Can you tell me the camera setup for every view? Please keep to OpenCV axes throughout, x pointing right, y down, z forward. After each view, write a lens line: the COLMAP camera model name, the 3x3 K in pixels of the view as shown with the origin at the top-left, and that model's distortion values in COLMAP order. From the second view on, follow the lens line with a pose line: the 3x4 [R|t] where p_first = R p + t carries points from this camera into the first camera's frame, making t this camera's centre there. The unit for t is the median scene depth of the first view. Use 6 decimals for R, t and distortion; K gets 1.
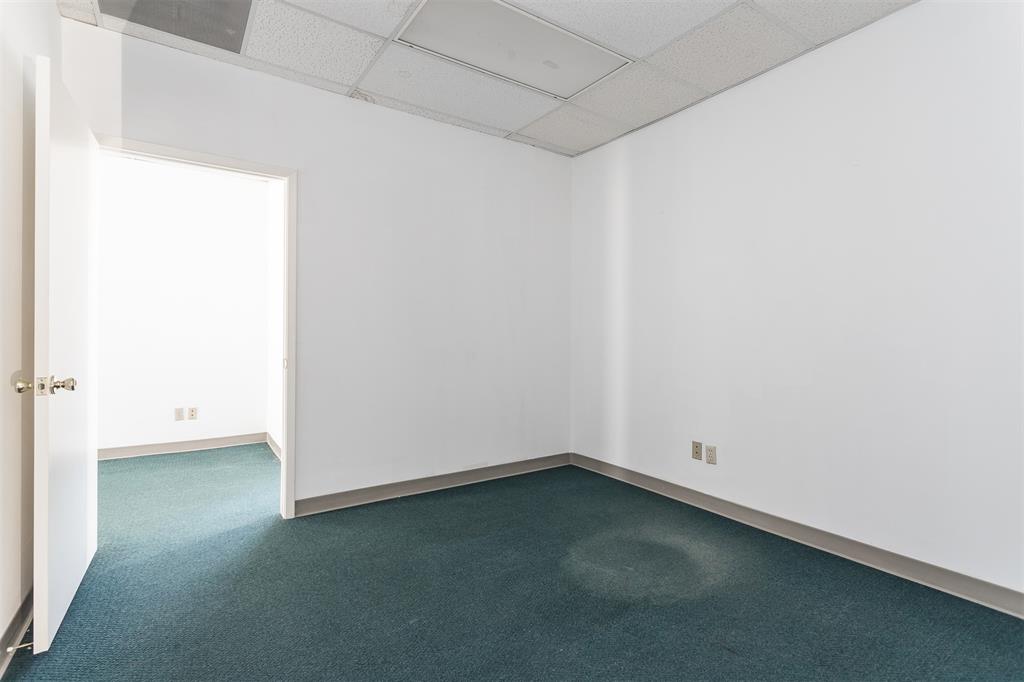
lens RADIAL K [[494.2, 0, 508.0], [0, 494.2, 338.2], [0, 0, 1]] dist [0.010131, 0.002640]
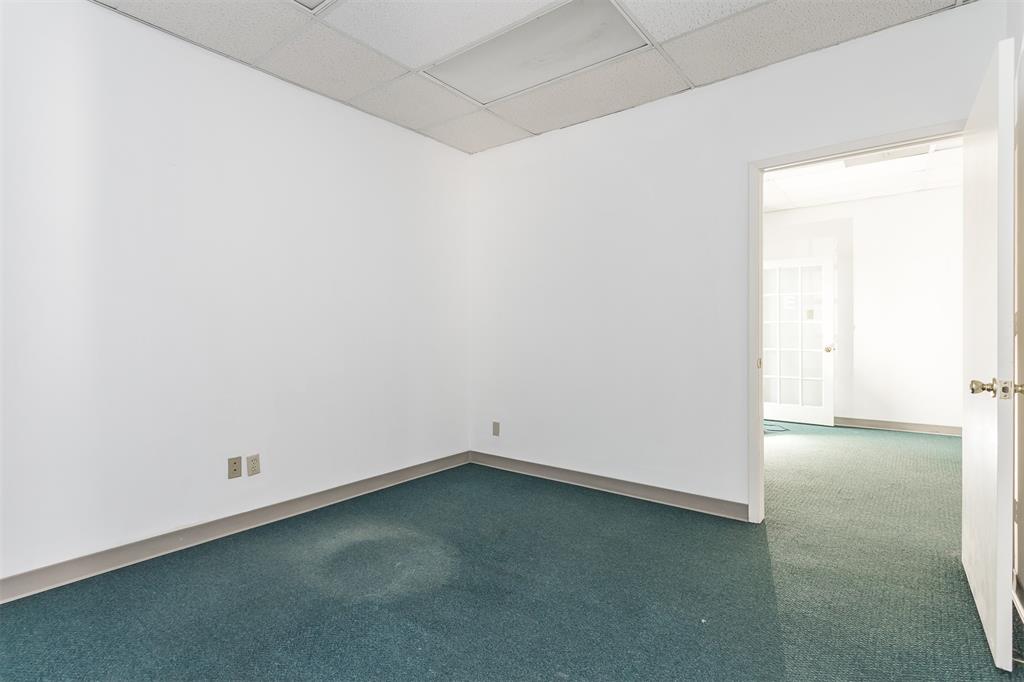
lens RADIAL K [[494.2, 0, 508.1], [0, 494.2, 337.8], [0, 0, 1]] dist [0.010131, 0.002640]
pose [[-0.305840, -0.023128, 0.951802, -0.723721], [-0.001599, 0.999716, 0.023779, -0.024823], [-0.952081, 0.005750, -0.305791, 1.007740]]
